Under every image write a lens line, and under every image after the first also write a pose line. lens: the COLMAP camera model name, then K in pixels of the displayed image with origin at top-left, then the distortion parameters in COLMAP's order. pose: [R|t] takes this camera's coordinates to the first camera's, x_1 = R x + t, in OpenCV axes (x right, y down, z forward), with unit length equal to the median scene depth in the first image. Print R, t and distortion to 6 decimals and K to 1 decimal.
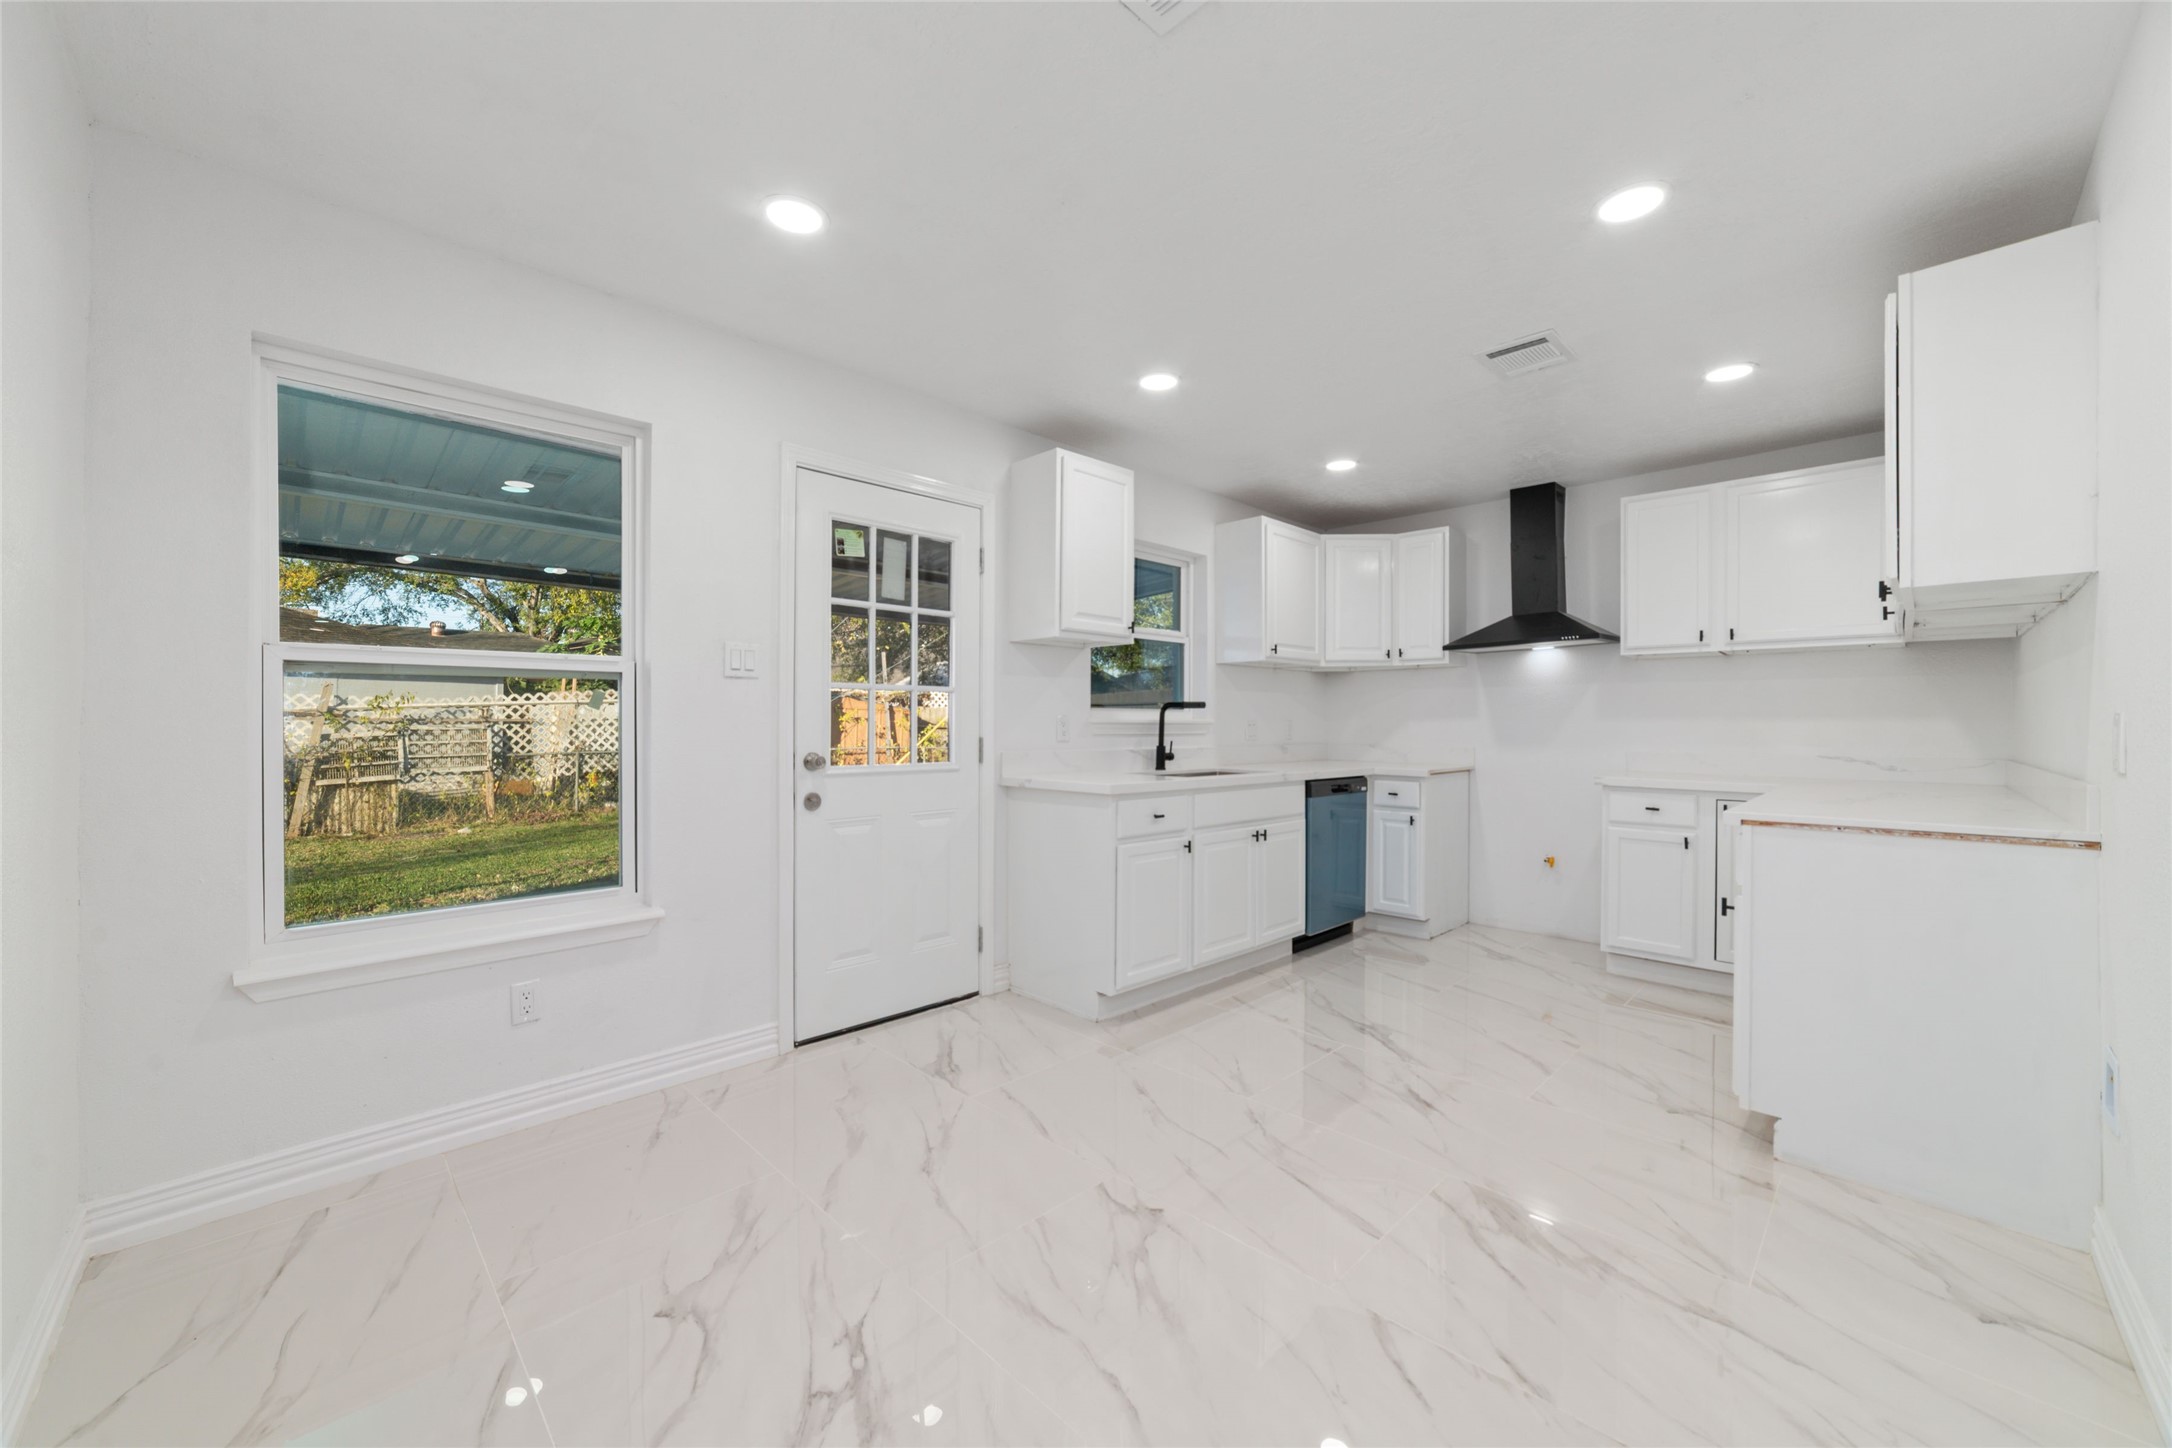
lens RADIAL K [[815.0, 0, 1104.7], [0, 815.0, 723.3], [0, 0, 1]] dist [-0.012280, 0.002370]
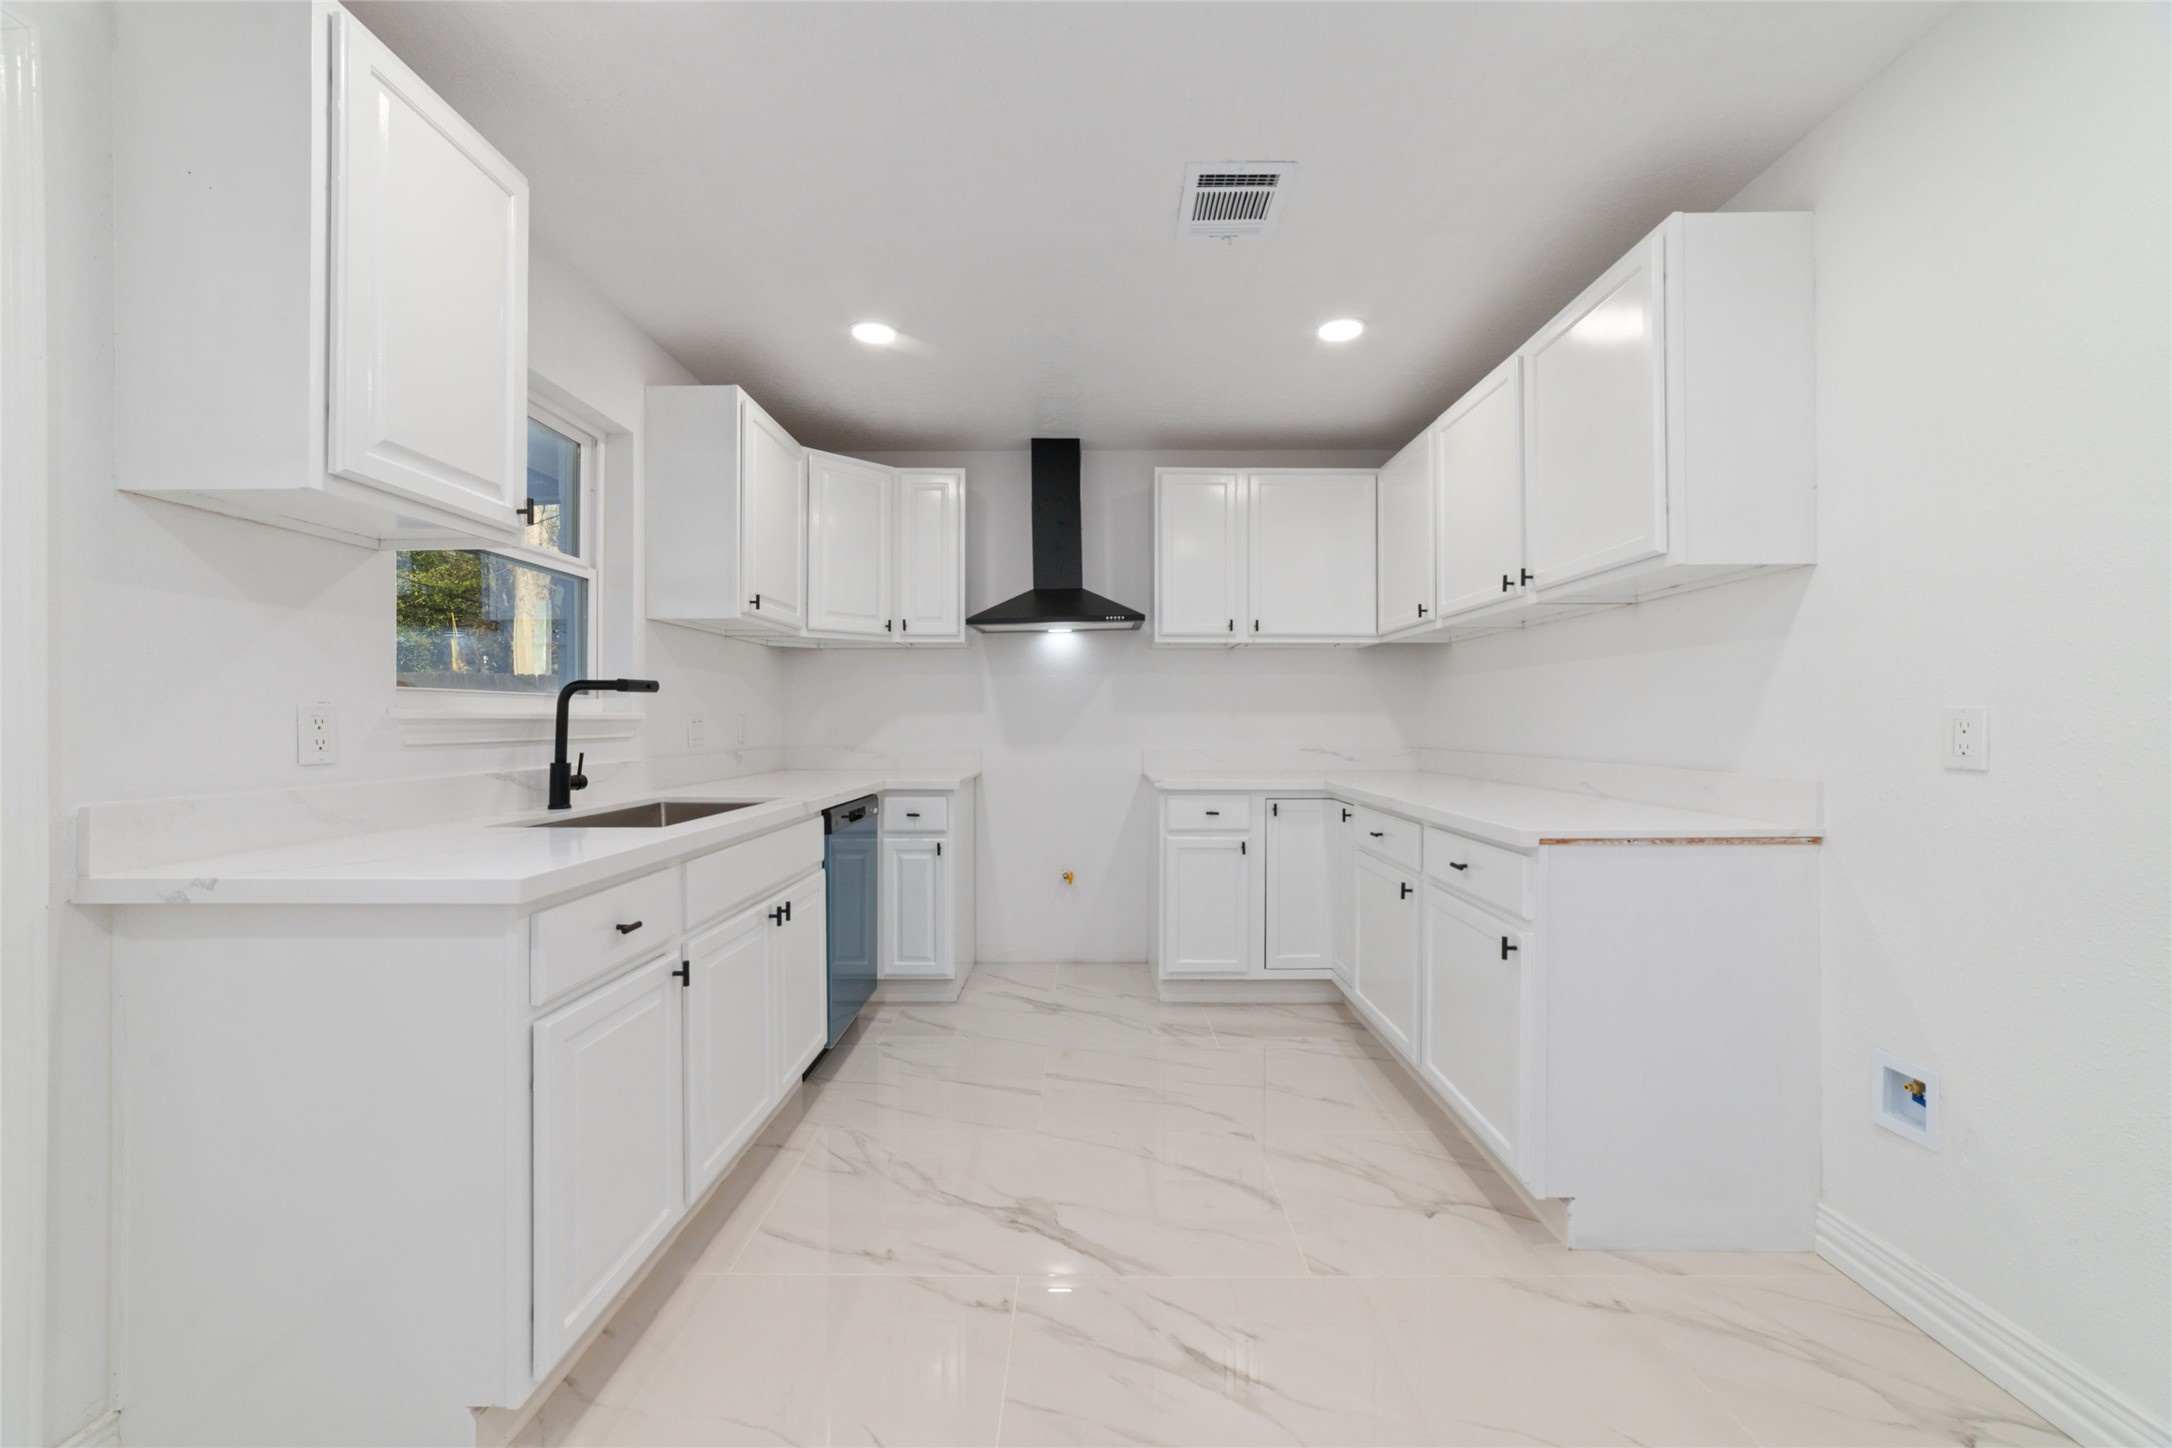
lens RADIAL K [[815.0, 0, 1076.9], [0, 815.0, 716.2], [0, 0, 1]] dist [-0.012280, 0.002370]
pose [[0.721182, -0.000652, 0.692746, -0.048675], [0.002043, 0.999997, -0.001187, -0.000843], [-0.692743, 0.002271, 0.721181, 0.374043]]
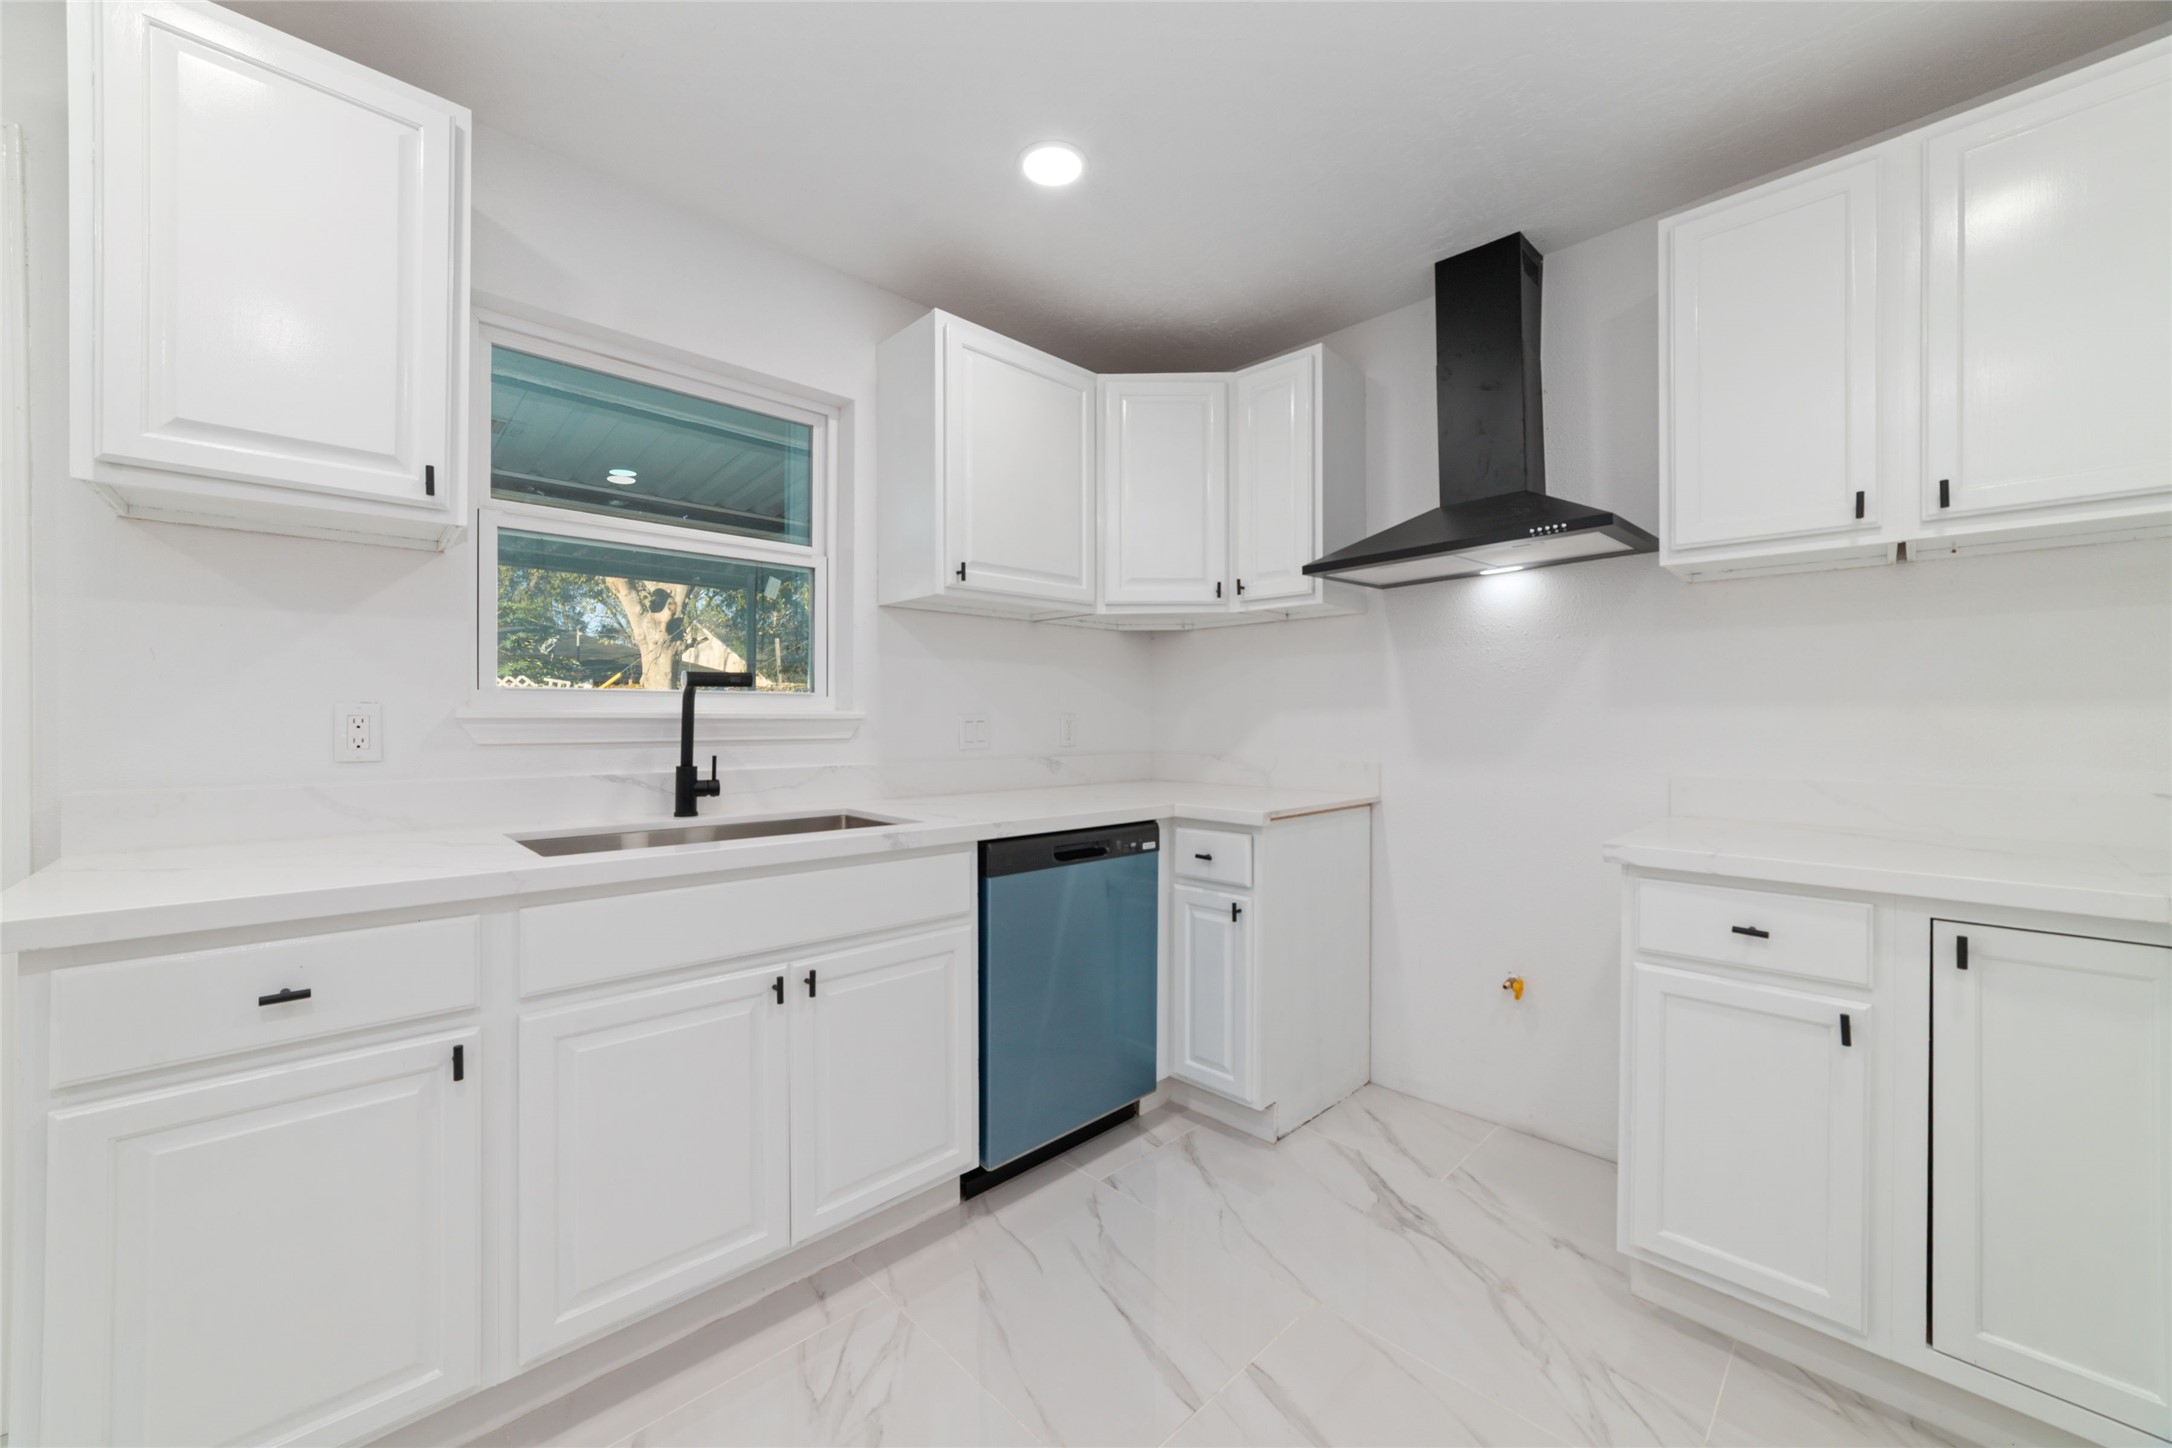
lens RADIAL K [[815.0, 0, 1098.3], [0, 815.0, 718.4], [0, 0, 1]] dist [-0.012280, 0.002370]
pose [[0.999901, -0.003116, -0.013751, 0.299975], [0.003121, 0.999995, 0.000358, 0.000114], [0.013749, -0.000400, 0.999905, 0.496569]]
